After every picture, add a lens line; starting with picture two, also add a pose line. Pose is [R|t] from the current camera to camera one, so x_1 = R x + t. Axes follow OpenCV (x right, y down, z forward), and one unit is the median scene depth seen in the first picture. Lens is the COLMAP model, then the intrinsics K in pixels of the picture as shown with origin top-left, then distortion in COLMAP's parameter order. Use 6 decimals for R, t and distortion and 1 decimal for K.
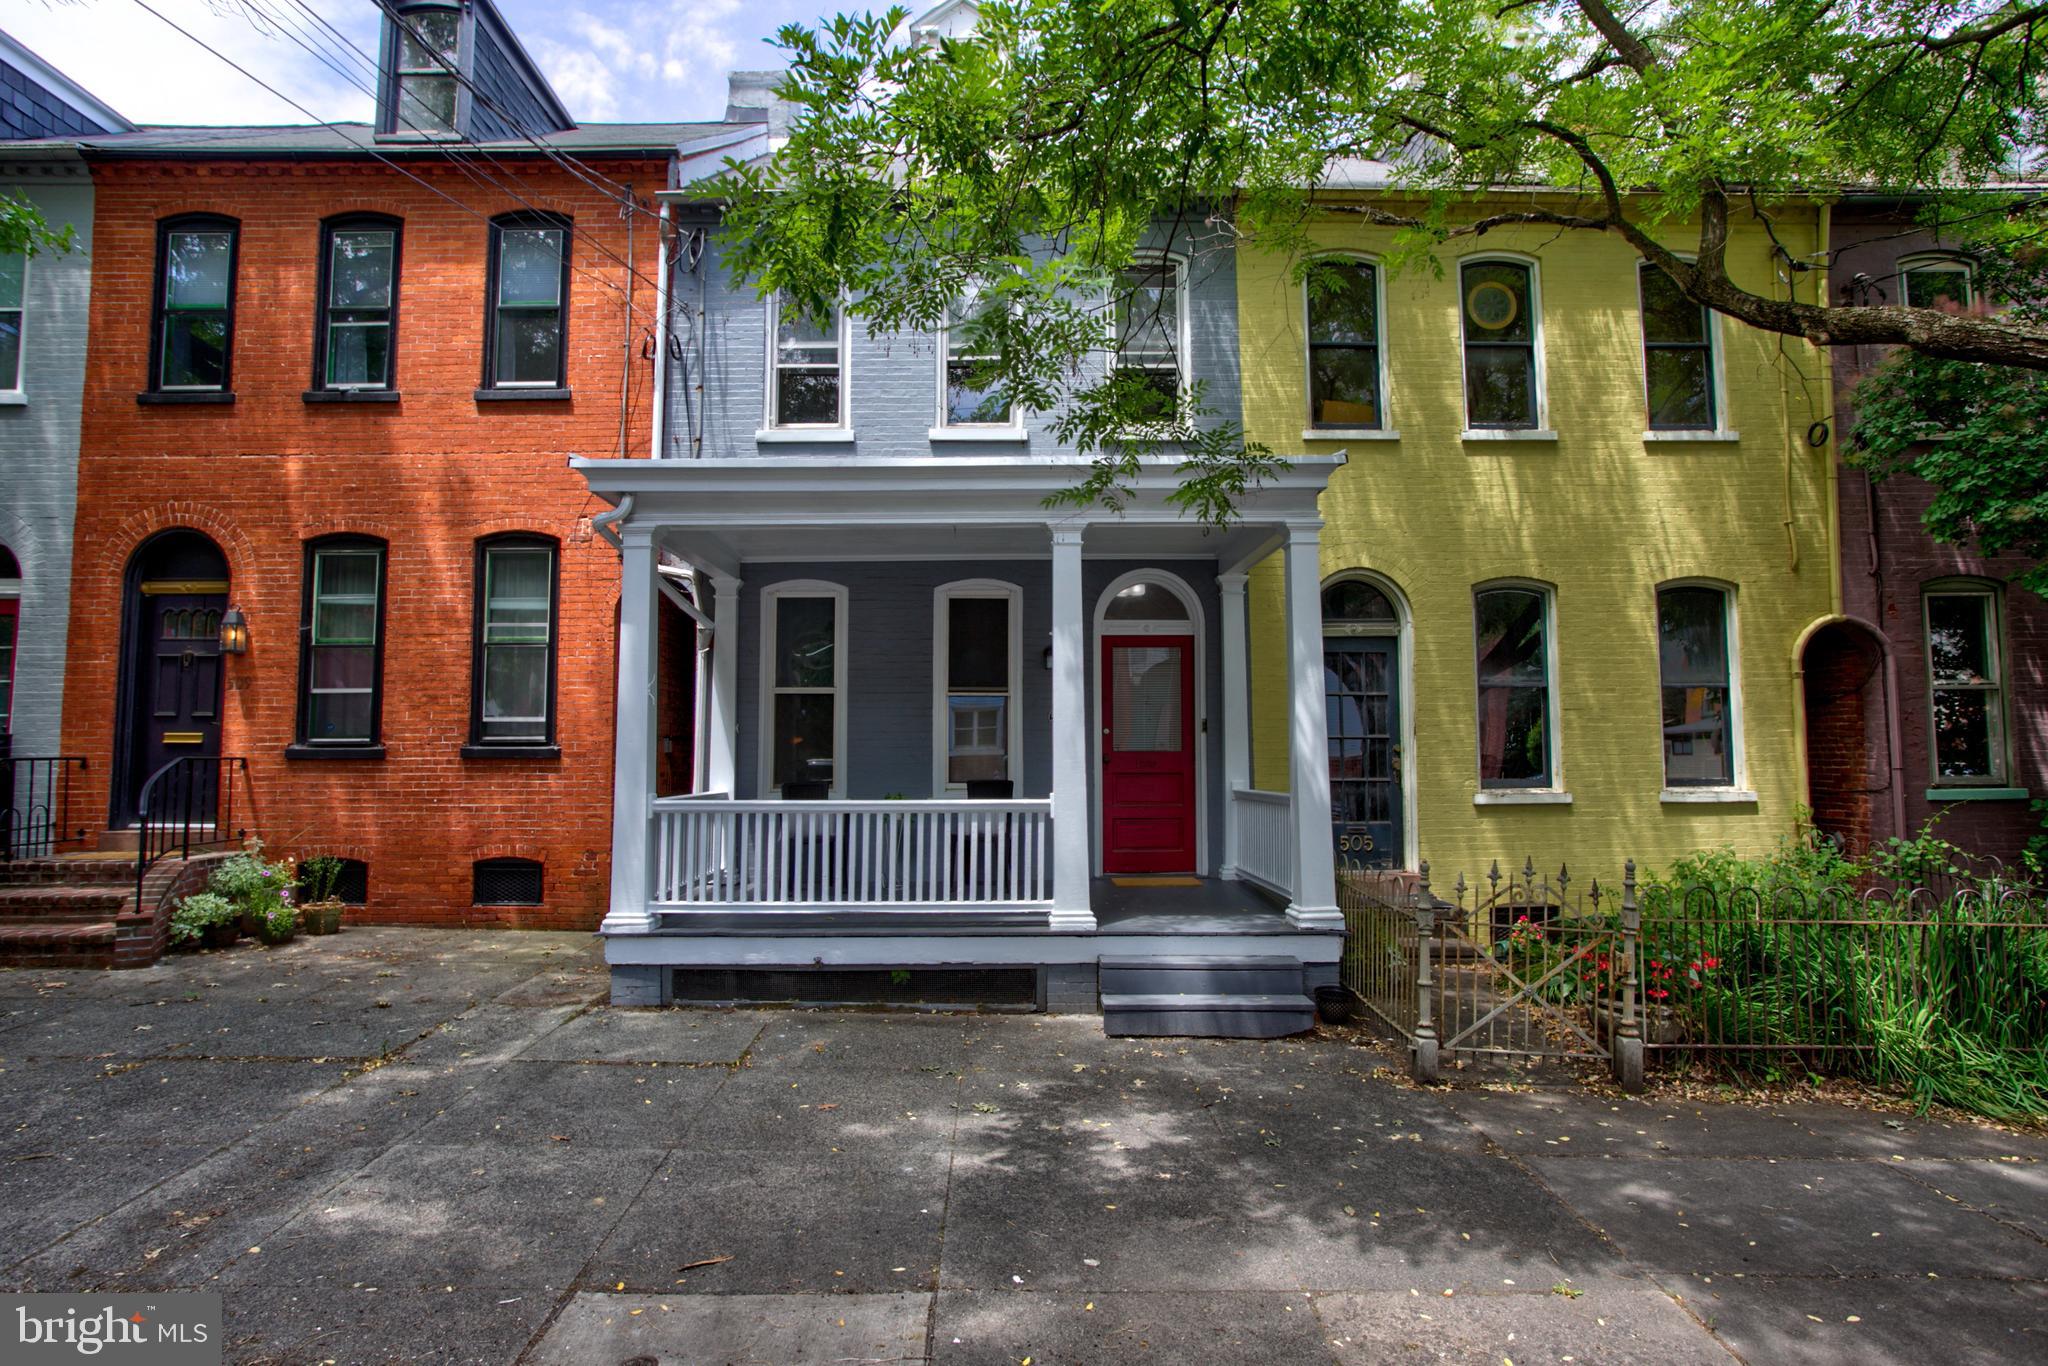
lens RADIAL K [[1021.2, 0, 934.6], [0, 1021.2, 676.9], [0, 0, 1]] dist [-0.018266, 0.006922]
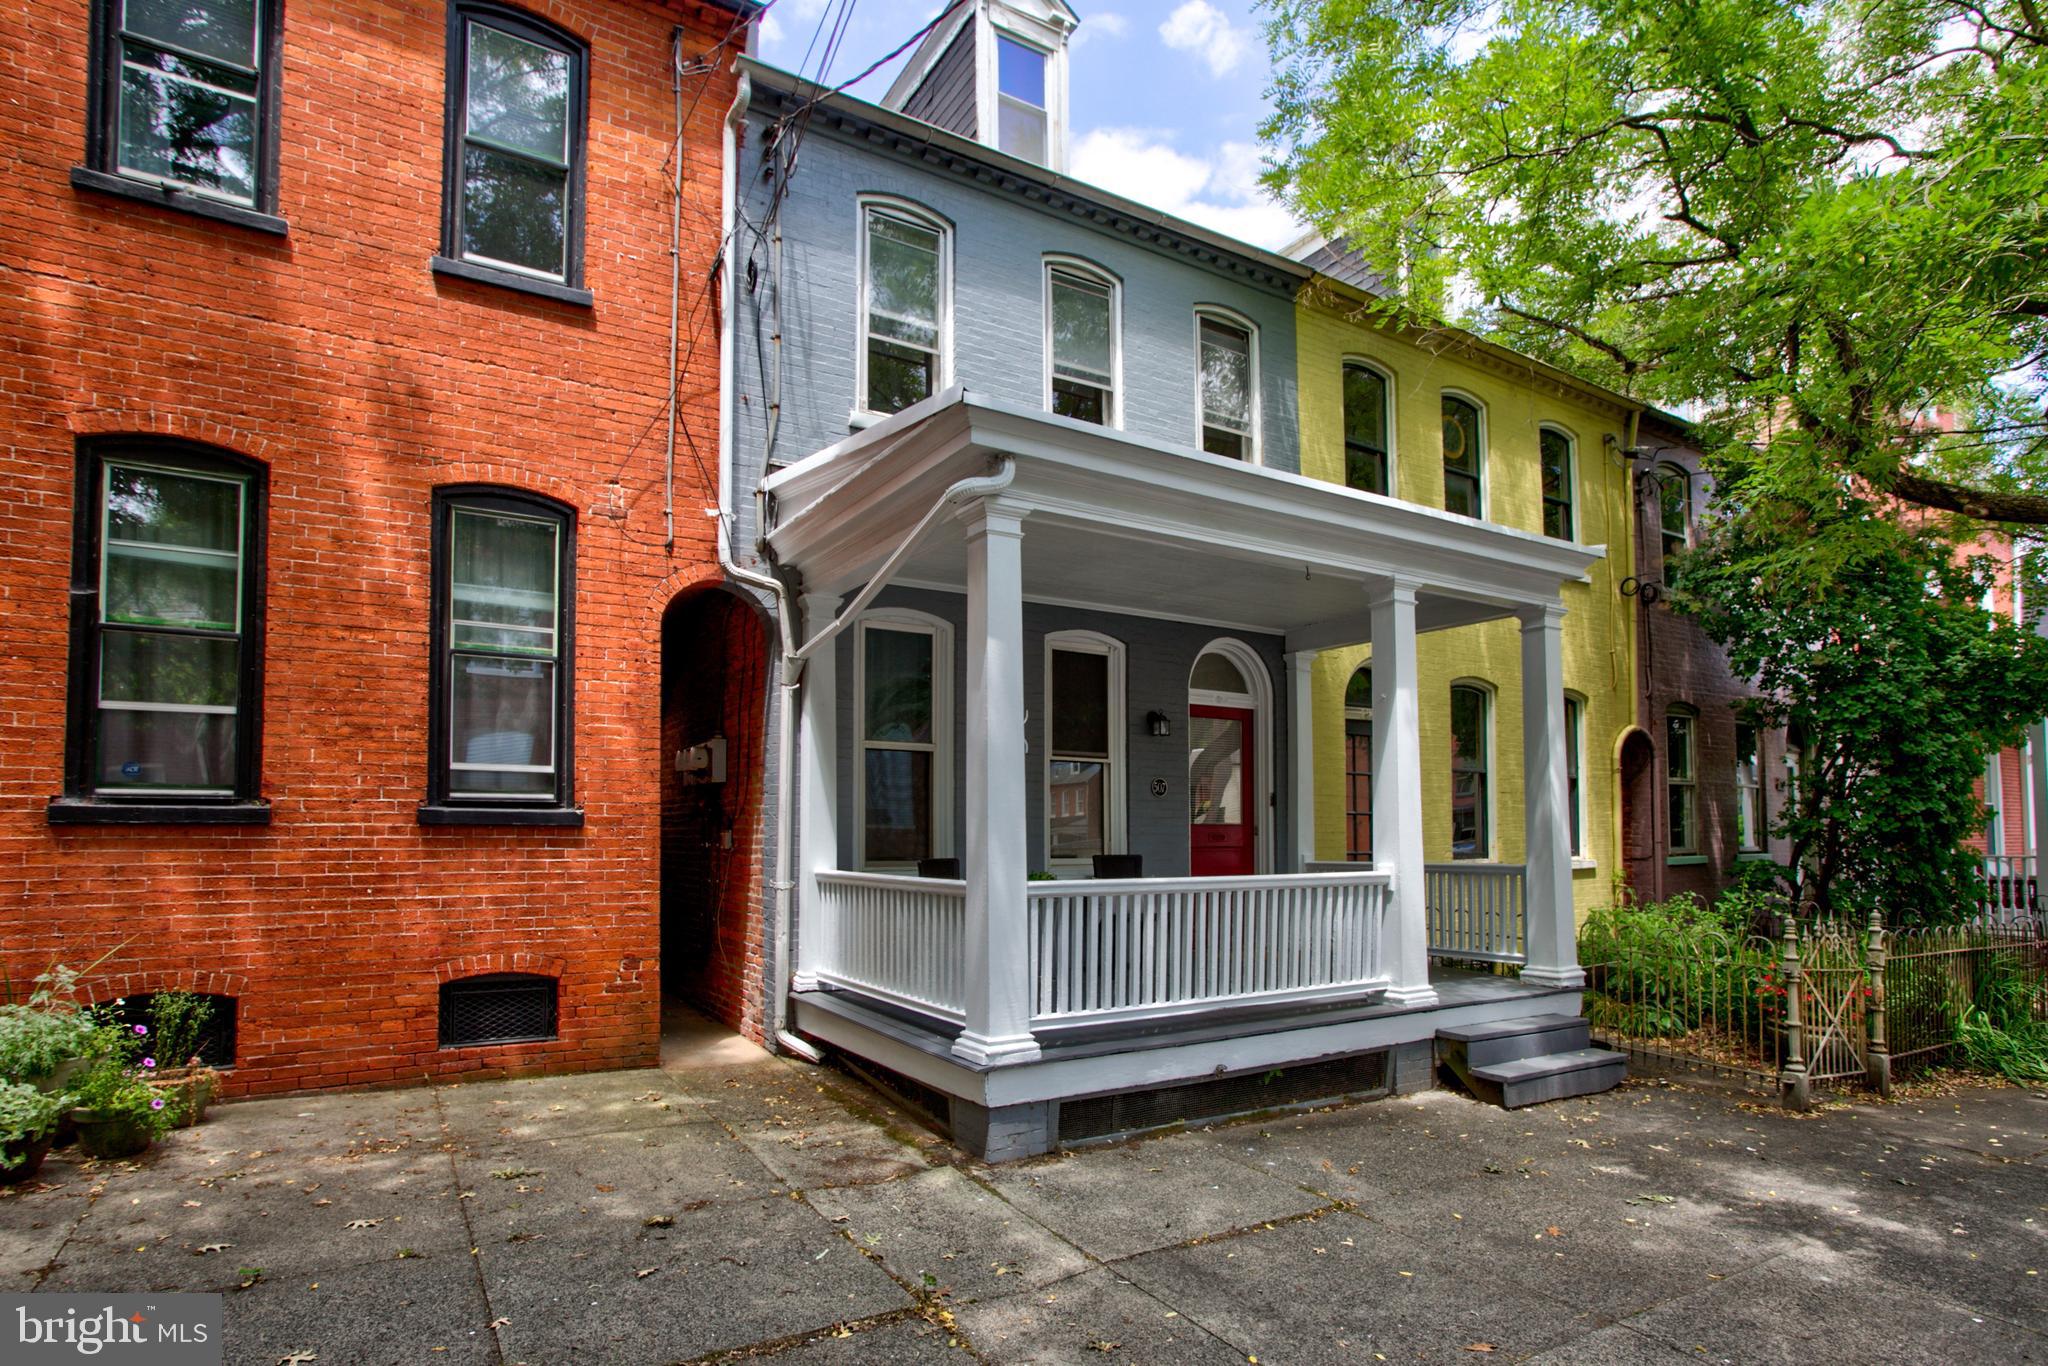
lens RADIAL K [[1014.5, 0, 965.4], [0, 1014.5, 793.0], [0, 0, 1]] dist [-0.025893, 0.013636]
pose [[0.864481, 0.025100, 0.502039, -0.495886], [-0.041577, 0.998901, 0.021652, 0.032320], [-0.500943, -0.039592, 0.864574, 0.281188]]
